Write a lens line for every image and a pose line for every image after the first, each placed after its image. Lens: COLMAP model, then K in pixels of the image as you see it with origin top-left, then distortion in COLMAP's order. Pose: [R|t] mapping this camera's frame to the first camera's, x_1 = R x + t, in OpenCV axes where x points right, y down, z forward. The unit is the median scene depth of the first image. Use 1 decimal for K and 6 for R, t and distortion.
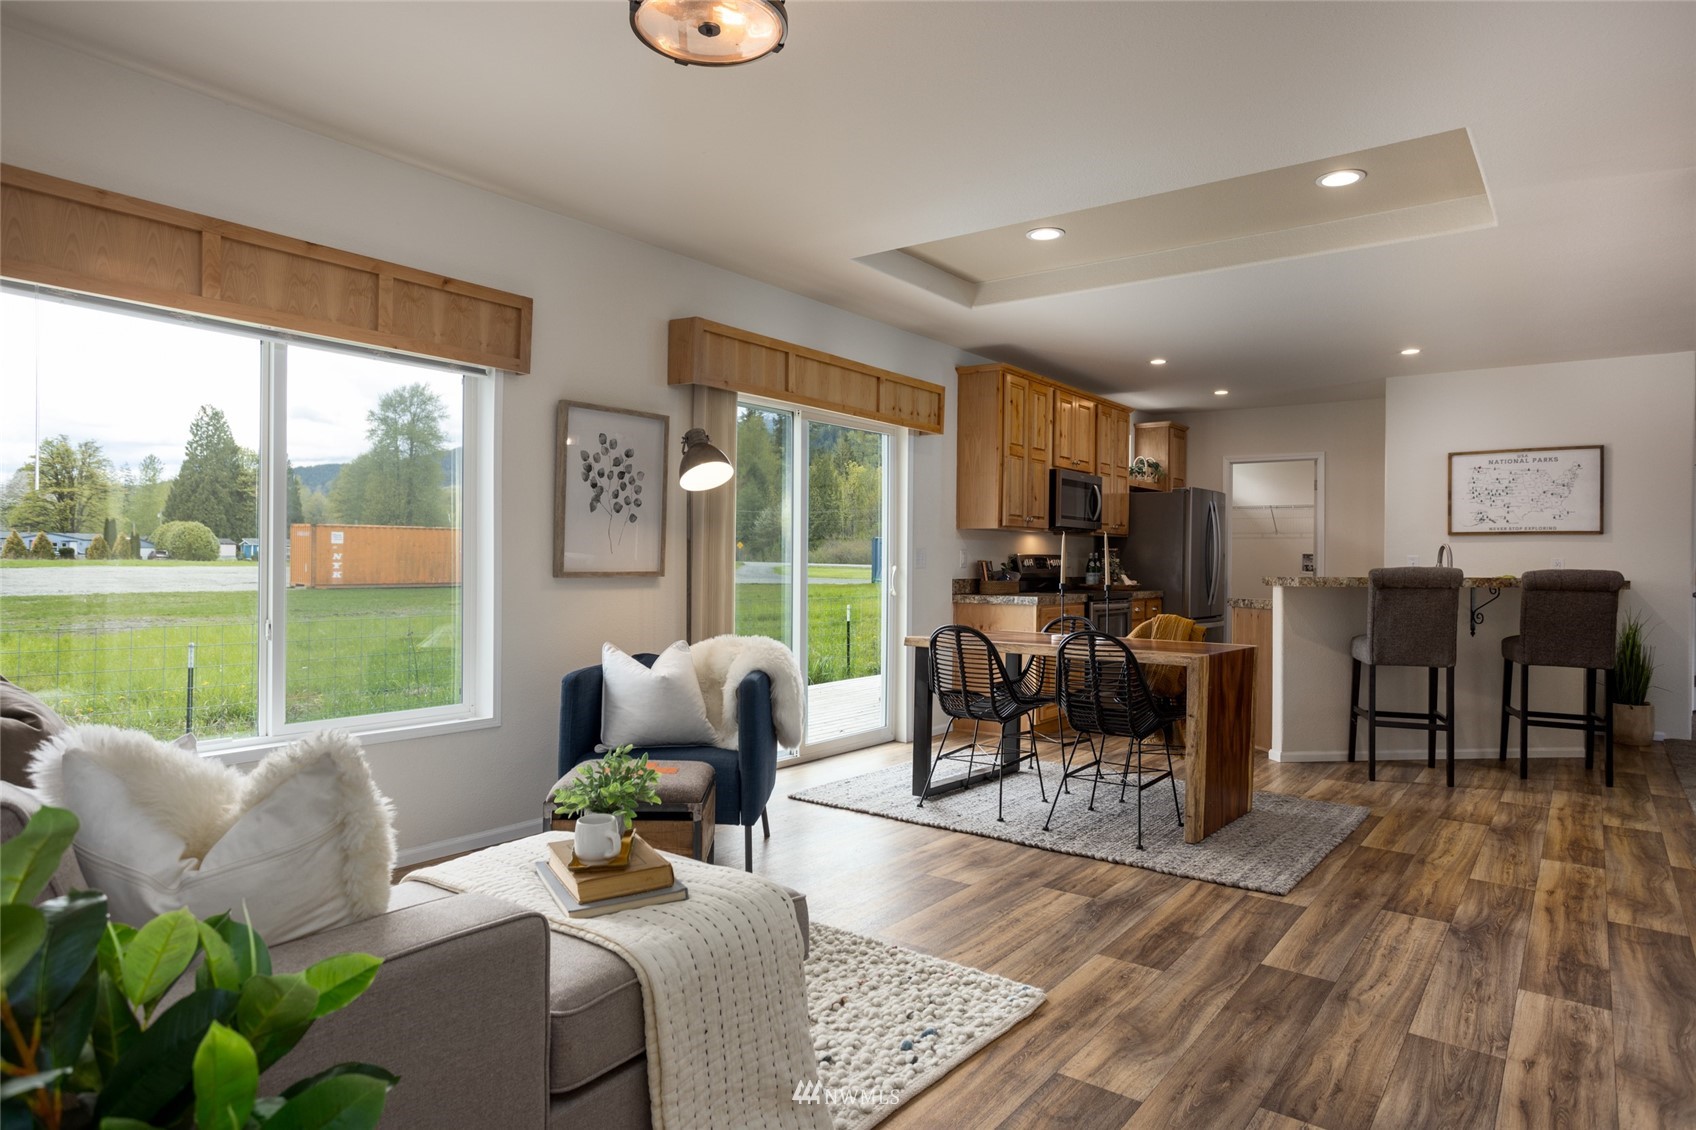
lens RADIAL K [[993.6, 0, 852.0], [0, 993.6, 559.8], [0, 0, 1]] dist [-0.029808, 0.033781]
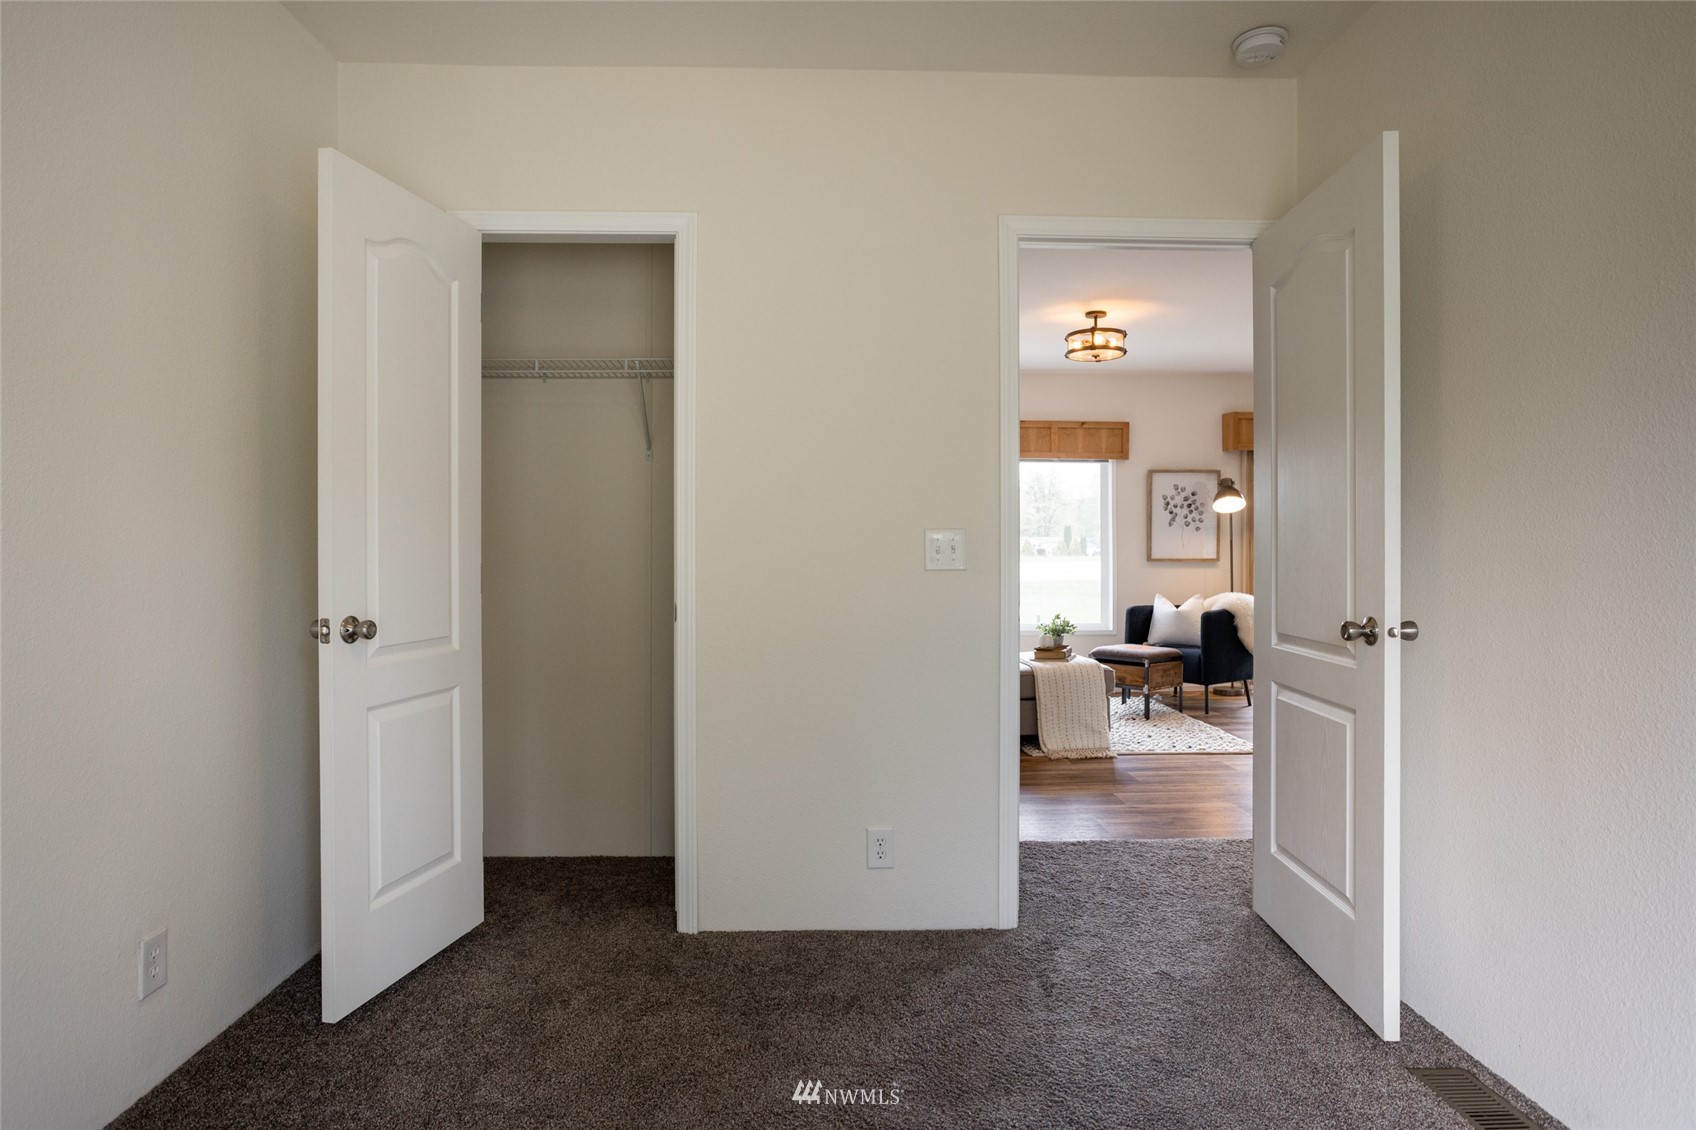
lens RADIAL K [[973.8, 0, 844.1], [0, 973.8, 532.2], [0, 0, 1]] dist [-0.041986, 0.029935]
pose [[0.635481, -0.024920, -0.771715, 0.573880], [0.006197, 0.999611, -0.027176, 0.005828], [0.772092, 0.012487, 0.635388, -0.481662]]
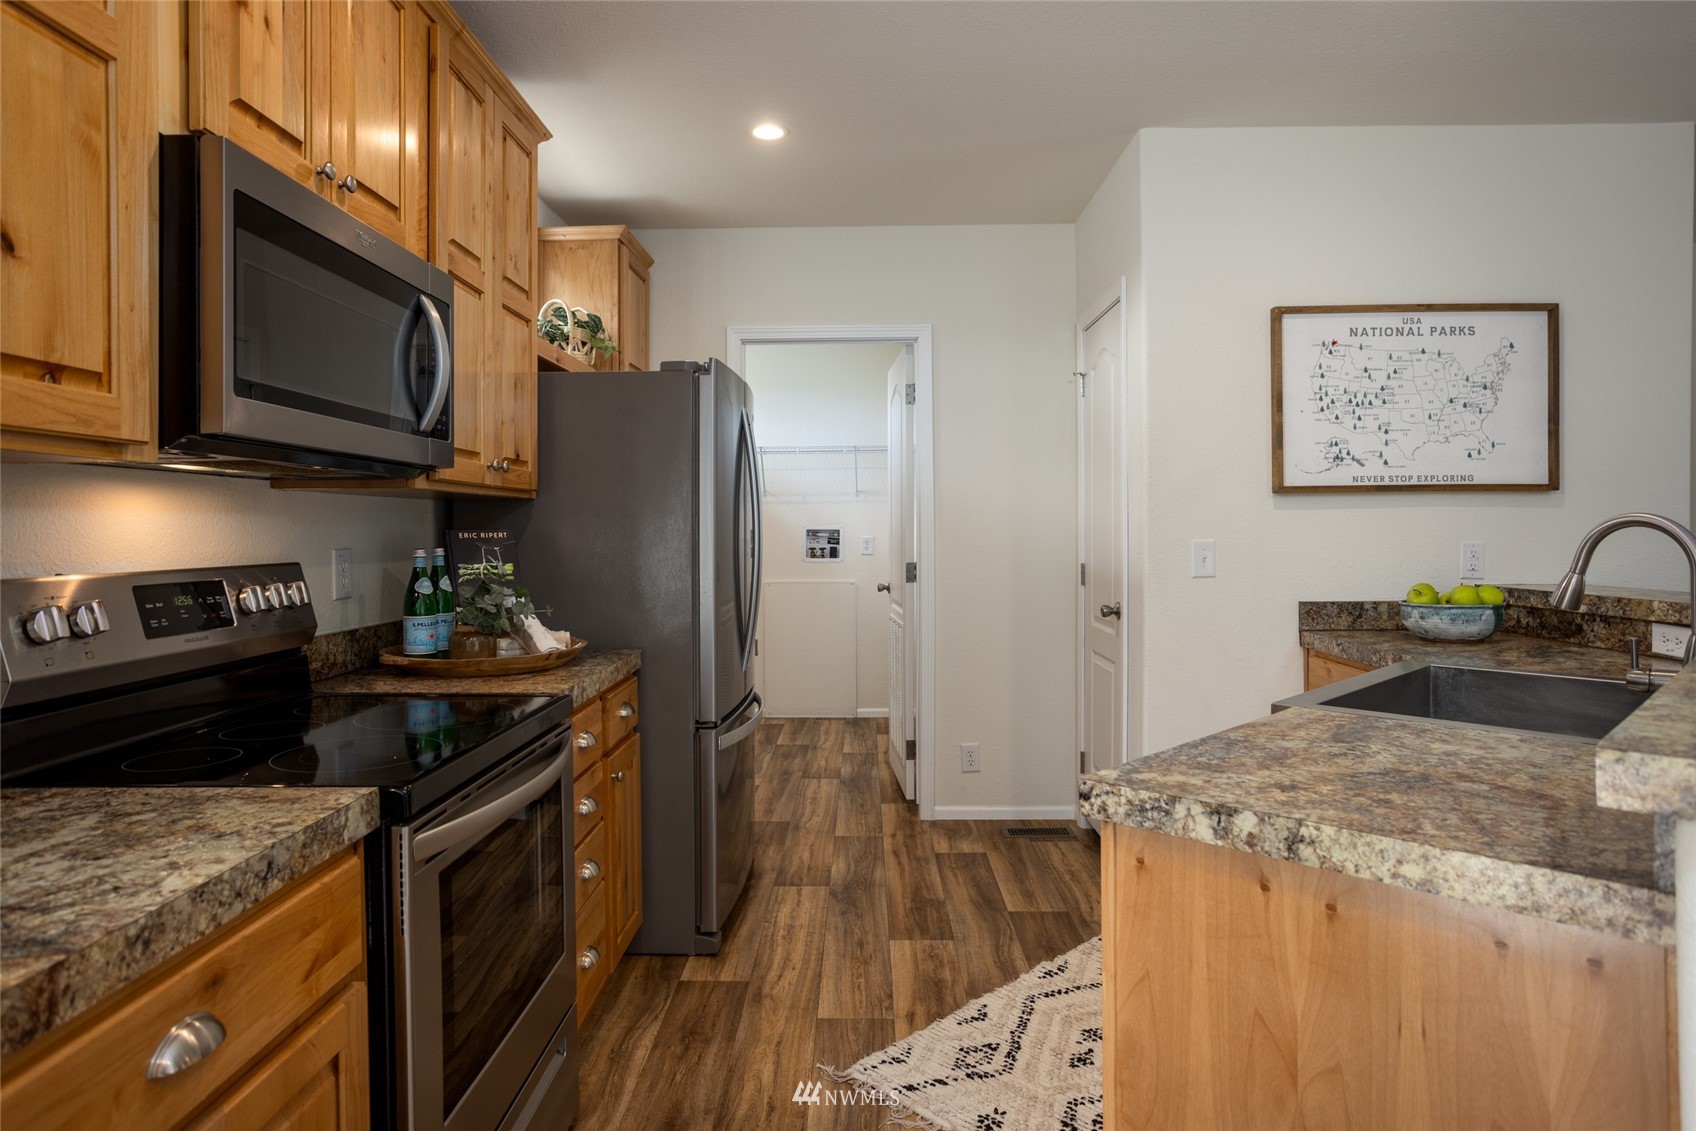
lens RADIAL K [[973.8, 0, 844.1], [0, 973.8, 532.7], [0, 0, 1]] dist [-0.041986, 0.029935]
pose [[0.813440, -0.018060, 0.581369, 0.250742], [0.015156, 0.999837, 0.009854, -0.018603], [-0.581452, 0.000796, 0.813580, 0.984011]]
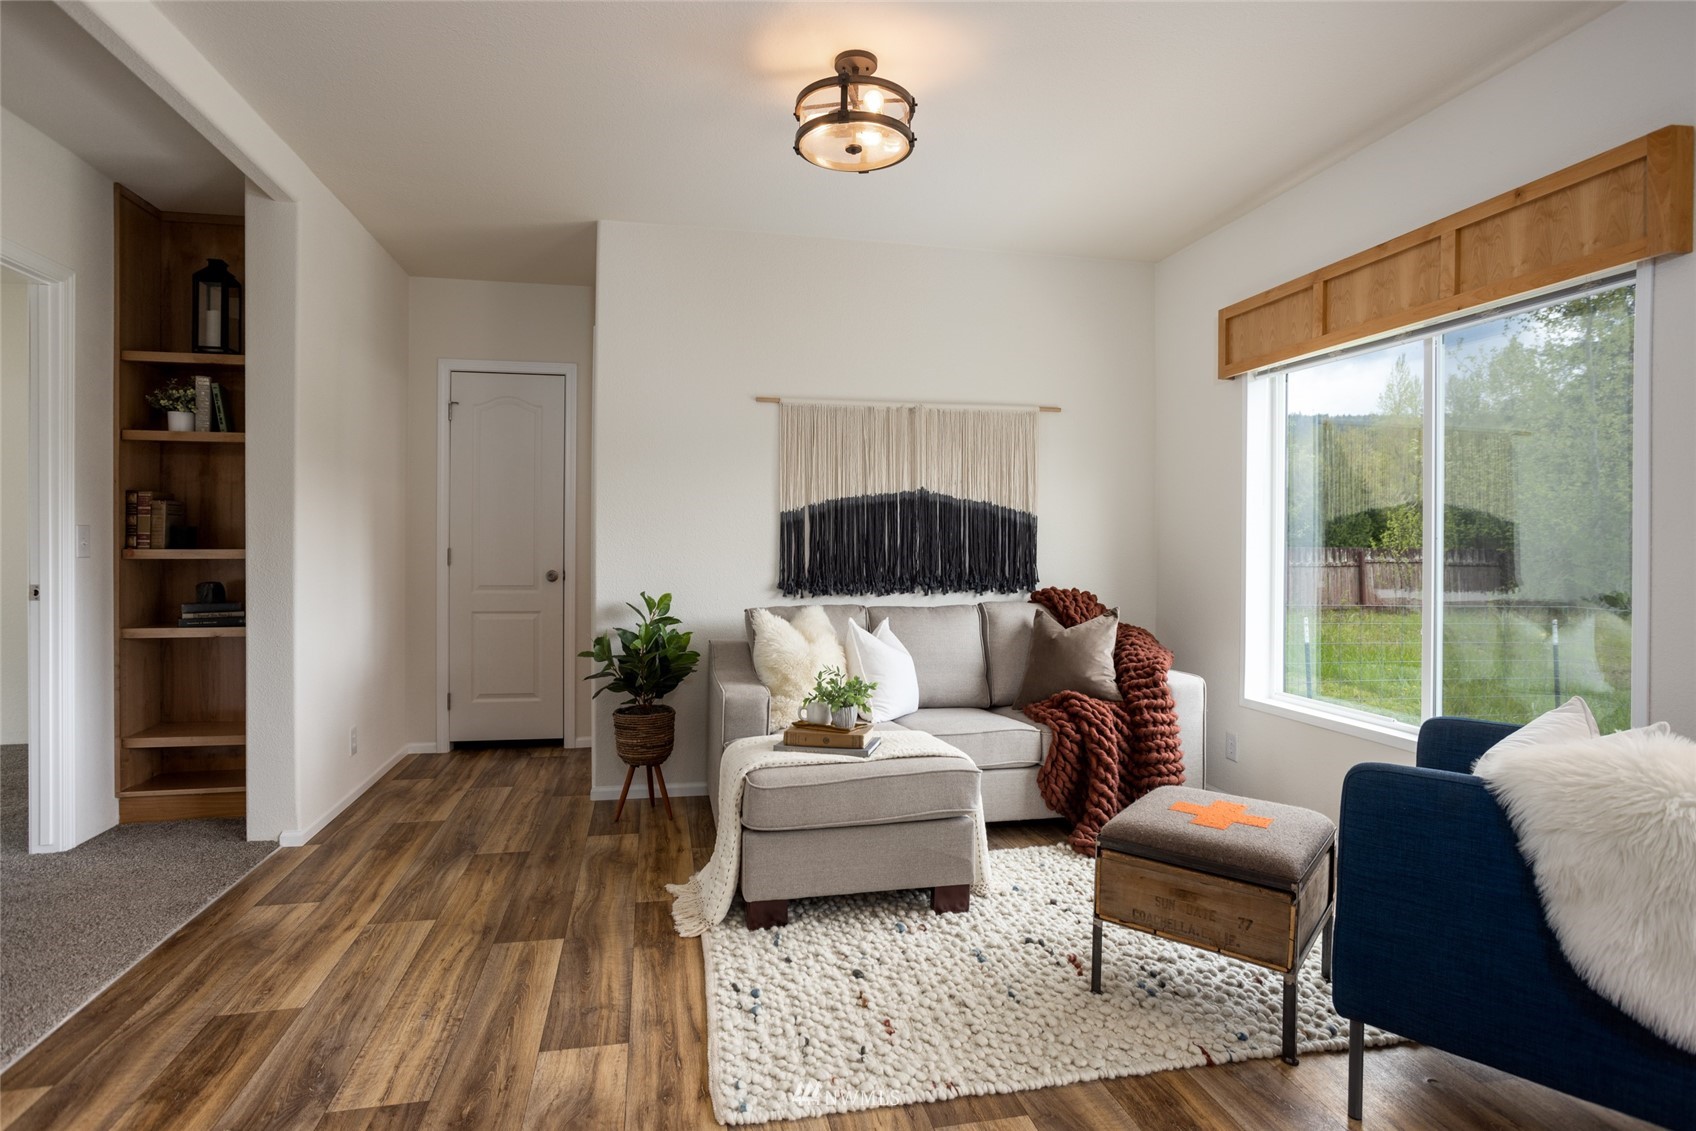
lens RADIAL K [[889.5, 0, 836.5], [0, 889.5, 550.2], [0, 0, 1]] dist [-0.051383, 0.032552]
pose [[-0.663322, -0.007958, -0.748292, 0.290985], [-0.011055, 0.999939, -0.000835, 0.001183], [0.748253, 0.007718, -0.663369, 0.683750]]
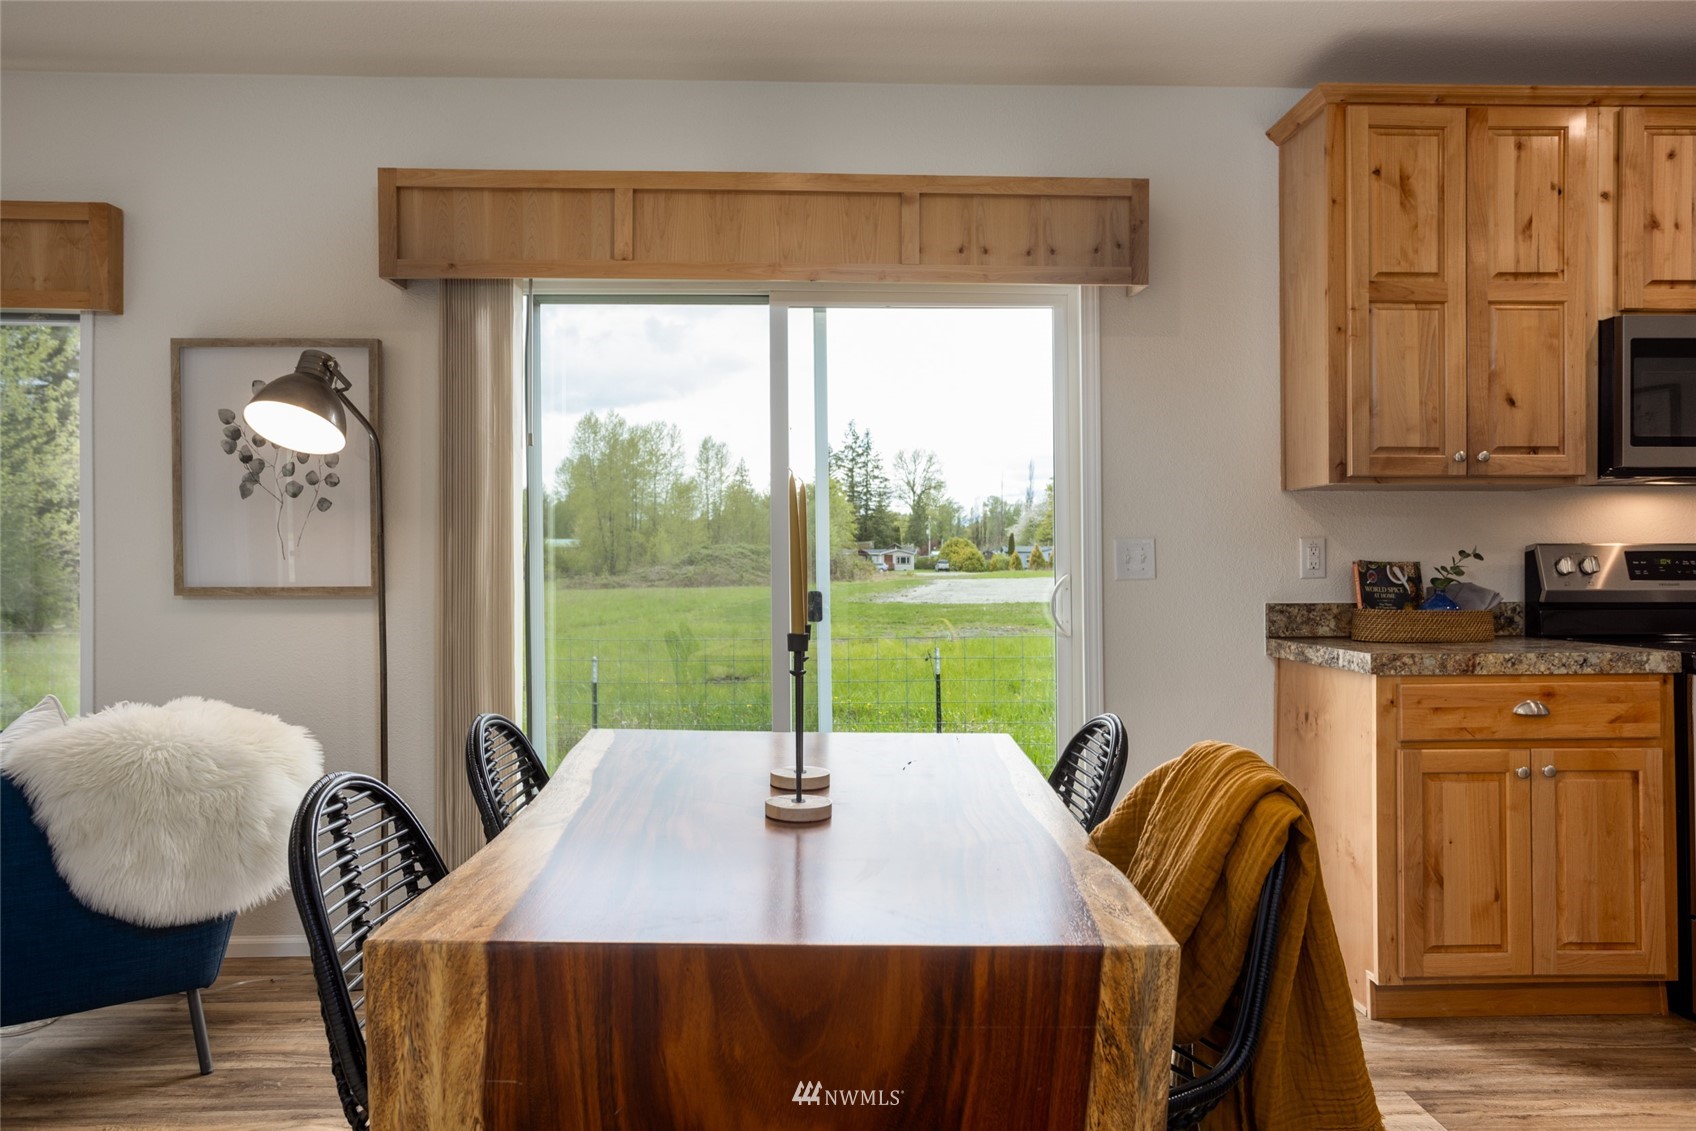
lens RADIAL K [[1121.0, 0, 850.3], [0, 1121.0, 560.4], [0, 0, 1]] dist [-0.034070, 0.044459]
pose [[0.627088, -0.013944, -0.778824, 0.447025], [0.008597, 0.999903, -0.010980, 0.004525], [0.778901, 0.000191, 0.627147, 0.640464]]
